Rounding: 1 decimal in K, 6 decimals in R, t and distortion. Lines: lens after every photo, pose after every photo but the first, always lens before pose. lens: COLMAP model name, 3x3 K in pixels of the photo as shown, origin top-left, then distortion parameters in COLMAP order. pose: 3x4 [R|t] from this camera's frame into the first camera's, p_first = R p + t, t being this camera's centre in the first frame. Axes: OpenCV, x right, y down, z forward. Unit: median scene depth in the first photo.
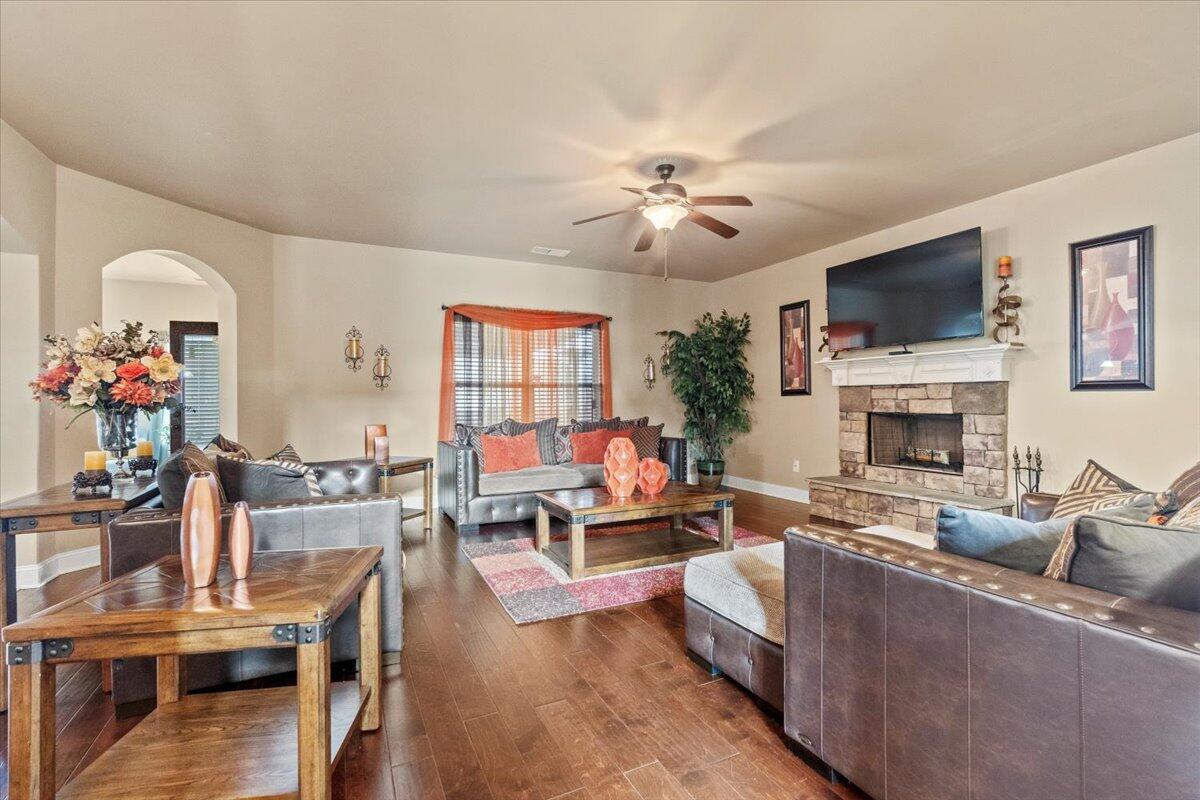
lens RADIAL K [[543.0, 0, 603.1], [0, 543.0, 398.0], [0, 0, 1]] dist [-0.006941, 0.002098]
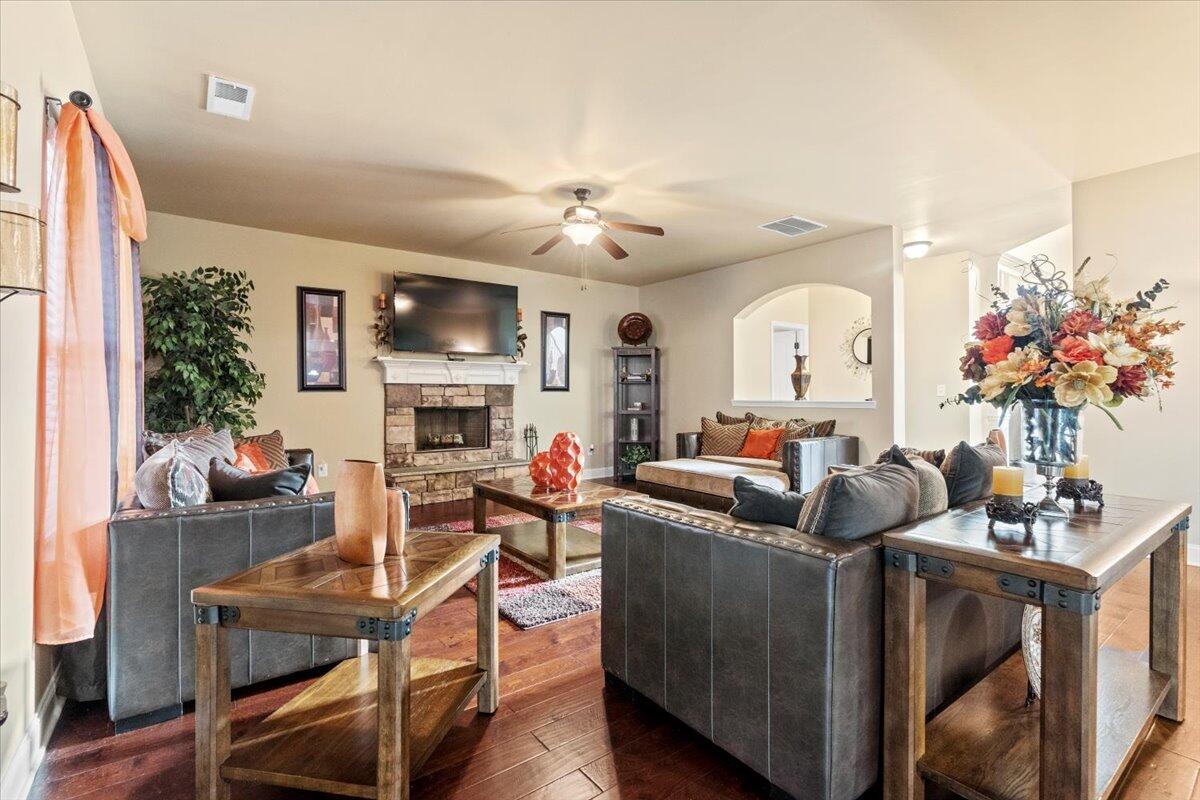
lens RADIAL K [[543.0, 0, 598.4], [0, 543.0, 399.2], [0, 0, 1]] dist [-0.006941, 0.002098]
pose [[-0.176188, 0.003445, 0.984351, -0.797678], [0.001625, 0.999994, -0.003209, 0.015273], [-0.984355, 0.001034, -0.176192, 0.928078]]
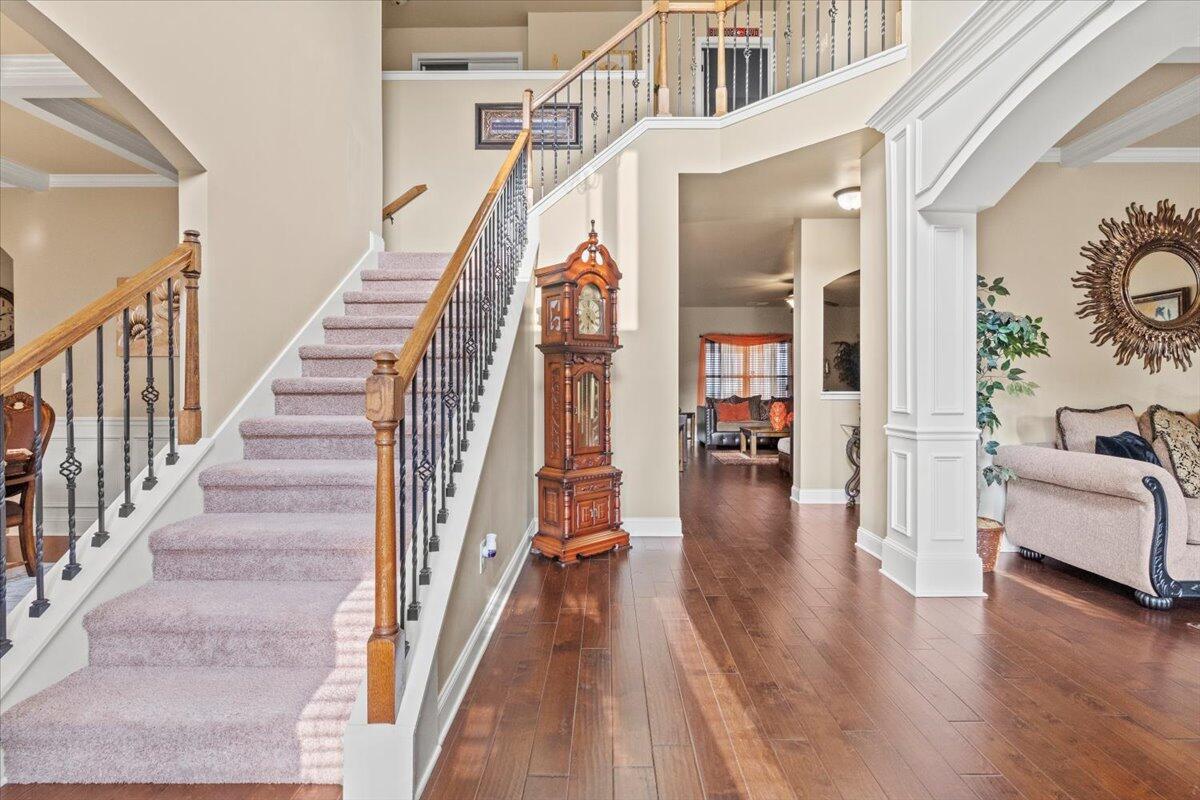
lens RADIAL K [[543.0, 0, 602.9], [0, 543.0, 391.7], [0, 0, 1]] dist [-0.006941, 0.002098]
pose [[0.896787, 0.010483, -0.442339, 0.222494], [-0.002597, 0.999827, 0.018429, -0.005477], [0.442455, -0.015378, 0.896659, -0.783569]]
